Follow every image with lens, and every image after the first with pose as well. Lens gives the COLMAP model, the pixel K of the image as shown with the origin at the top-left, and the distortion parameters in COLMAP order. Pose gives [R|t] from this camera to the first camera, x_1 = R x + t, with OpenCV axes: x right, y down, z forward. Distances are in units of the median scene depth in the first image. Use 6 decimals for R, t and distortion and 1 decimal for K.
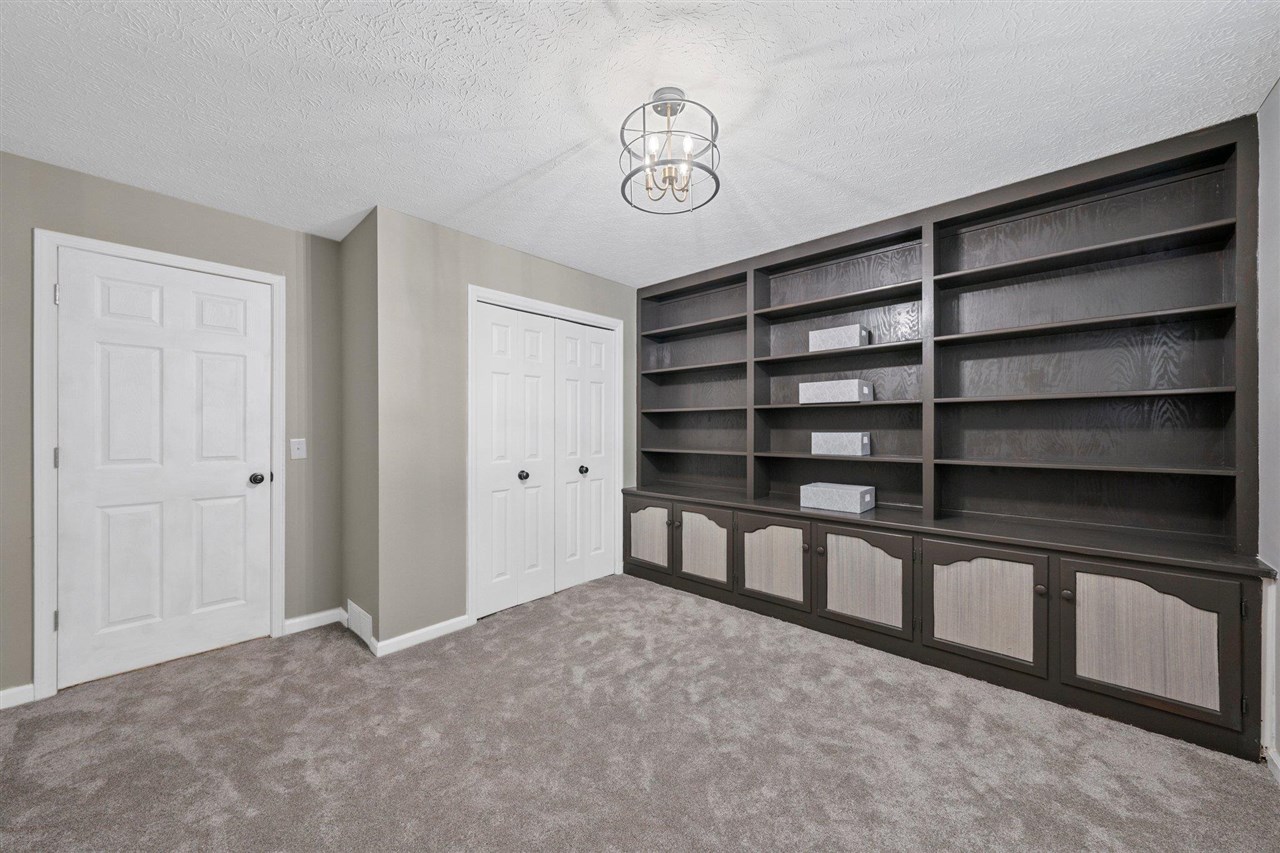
lens RADIAL K [[447.8, 0, 690.2], [0, 447.8, 433.7], [0, 0, 1]] dist [-0.008323, -0.000520]
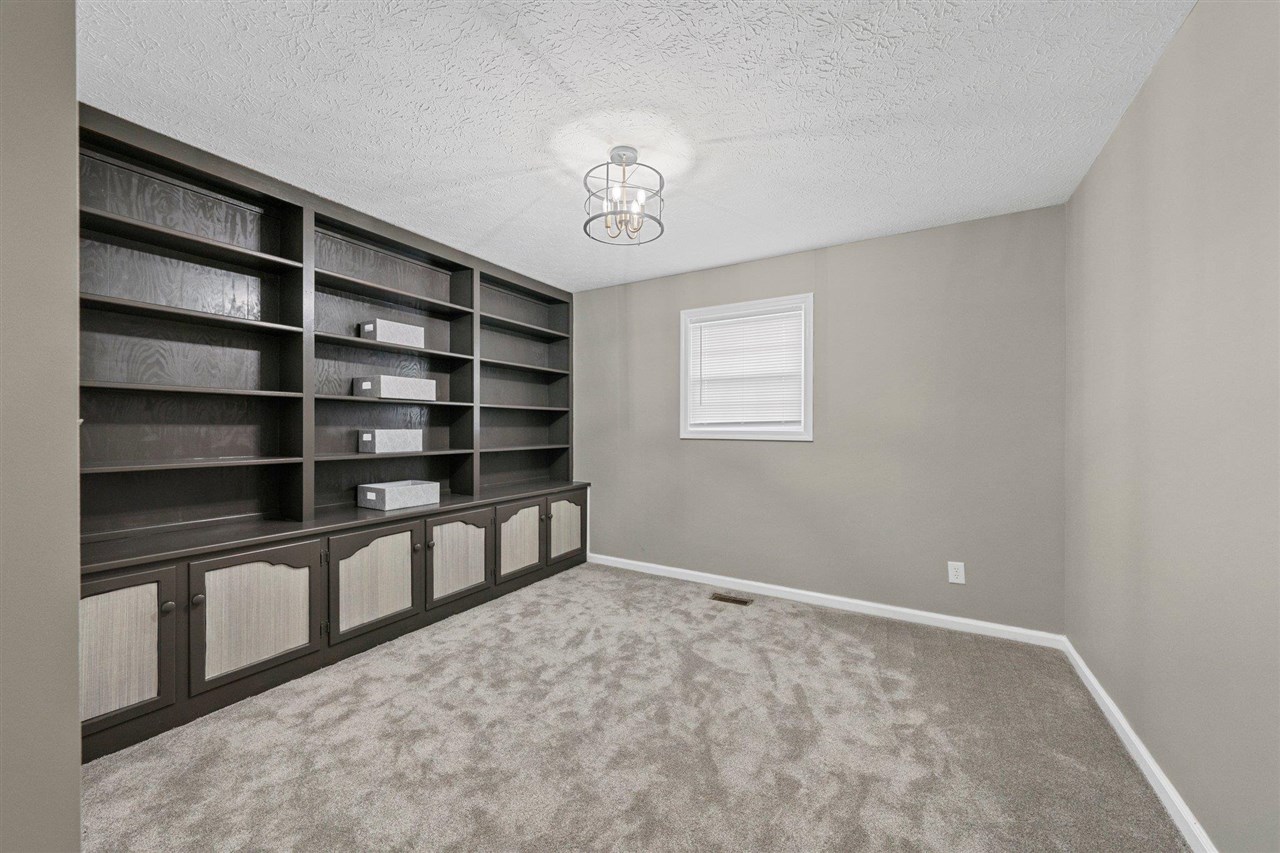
lens RADIAL K [[447.8, 0, 648.3], [0, 447.8, 425.6], [0, 0, 1]] dist [-0.008323, -0.000520]
pose [[-0.148743, 0.003337, 0.988870, -0.738051], [0.004785, 0.999985, -0.002654, -0.005818], [-0.988864, 0.004337, -0.148757, 0.613620]]
